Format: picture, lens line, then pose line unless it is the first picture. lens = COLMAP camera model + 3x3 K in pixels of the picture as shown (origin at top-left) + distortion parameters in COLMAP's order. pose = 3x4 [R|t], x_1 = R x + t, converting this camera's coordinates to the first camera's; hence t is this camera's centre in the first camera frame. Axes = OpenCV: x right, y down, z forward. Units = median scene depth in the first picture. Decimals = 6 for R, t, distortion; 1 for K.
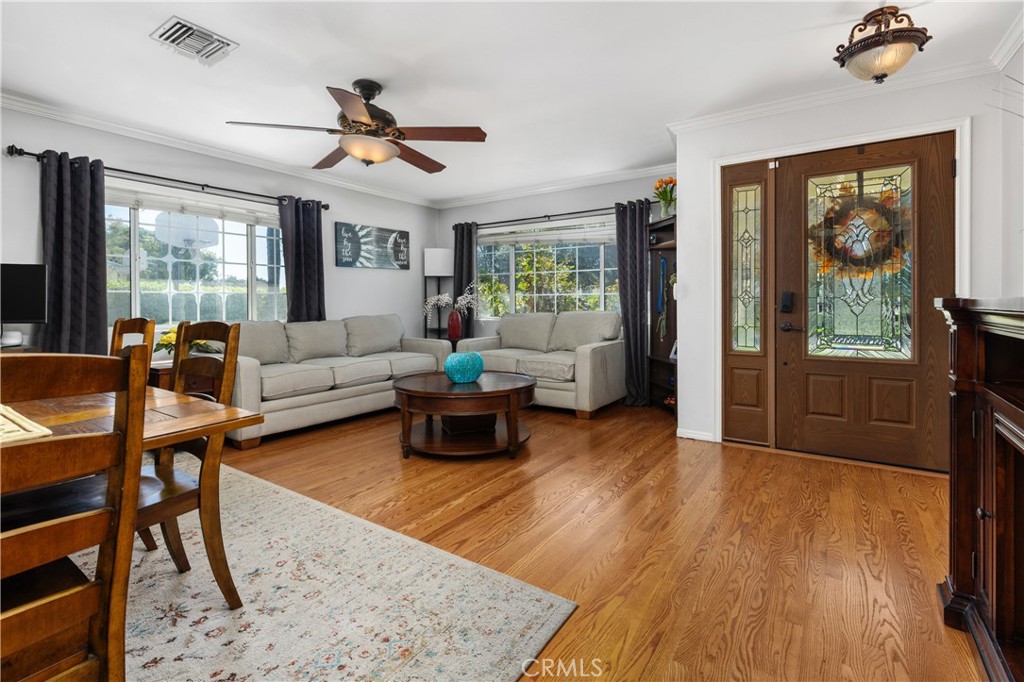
lens RADIAL K [[473.3, 0, 510.7], [0, 473.3, 303.2], [0, 0, 1]] dist [0.008891, -0.001955]
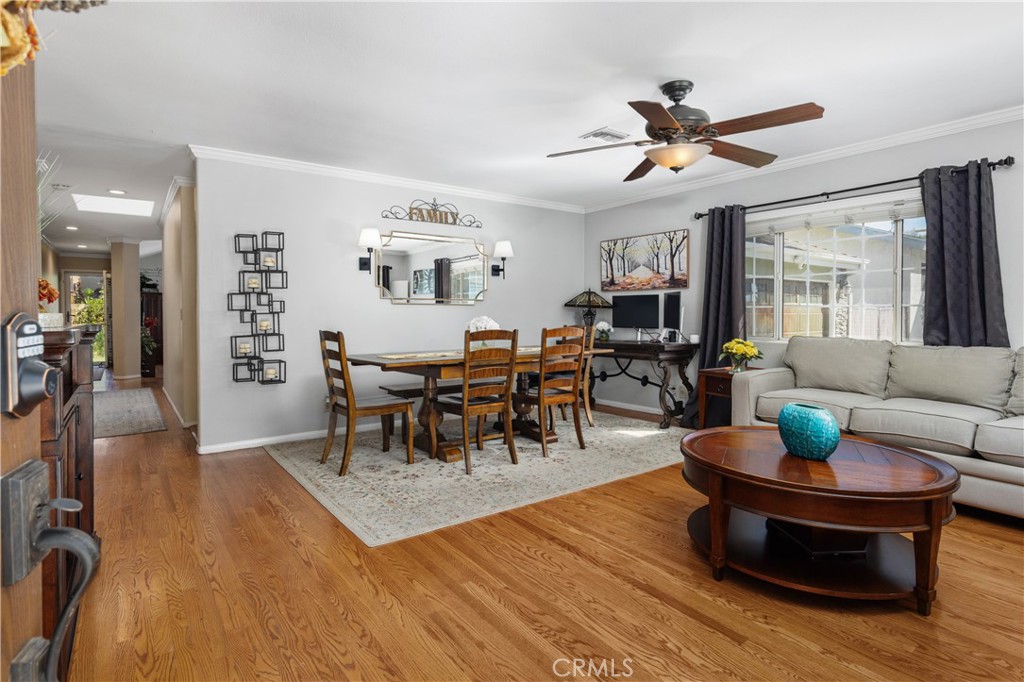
lens RADIAL K [[529.5, 0, 508.0], [0, 529.5, 323.5], [0, 0, 1]] dist [-0.000258, 0.000689]
pose [[-0.333690, 0.023592, -0.942387, 0.894023], [0.002847, 0.999707, 0.024019, -0.024398], [0.942678, 0.005332, -0.333660, 1.181185]]
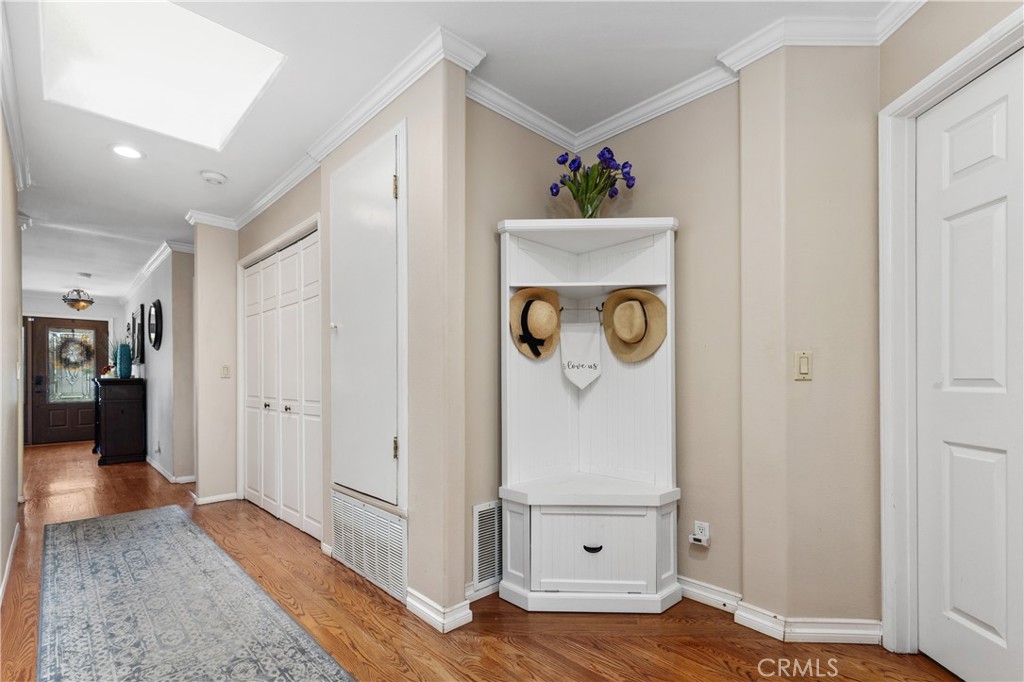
lens RADIAL K [[473.3, 0, 501.0], [0, 473.3, 376.7], [0, 0, 1]] dist [0.008891, -0.001955]
pose [[0.219704, 0.001150, 0.975566, -0.736557], [0.005439, 0.999982, -0.002403, -0.001607], [-0.975551, 0.005834, 0.219694, -1.059043]]
